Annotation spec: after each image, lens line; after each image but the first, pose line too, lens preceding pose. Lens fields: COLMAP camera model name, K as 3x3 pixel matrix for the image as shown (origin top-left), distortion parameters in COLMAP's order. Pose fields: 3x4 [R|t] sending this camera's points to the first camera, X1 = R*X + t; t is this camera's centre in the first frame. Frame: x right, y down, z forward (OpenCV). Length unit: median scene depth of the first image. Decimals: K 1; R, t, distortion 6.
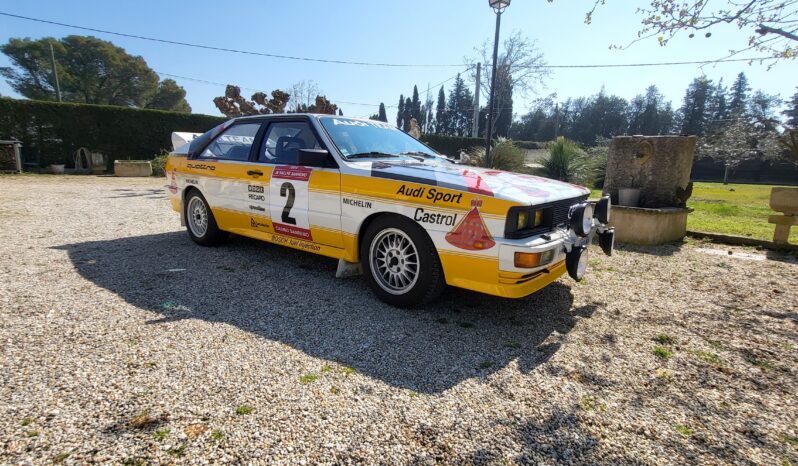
lens RADIAL K [[382.7, 0, 400.1], [0, 382.7, 236.0], [0, 0, 1]] dist [0.003103, -0.001912]
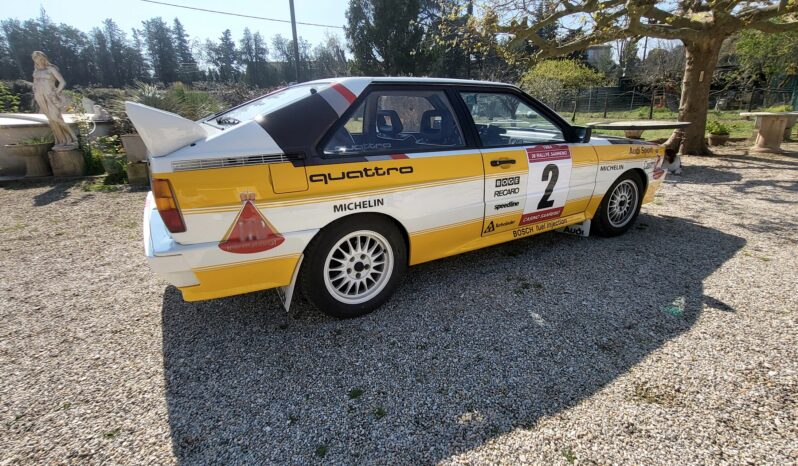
lens RADIAL K [[382.7, 0, 386.3], [0, 382.7, 232.8], [0, 0, 1]] dist [0.003103, -0.001912]
pose [[0.368526, -0.323697, 0.871441, -0.849888], [0.201508, 0.942946, 0.265041, -0.202192], [-0.907515, 0.077928, 0.412727, 0.650612]]
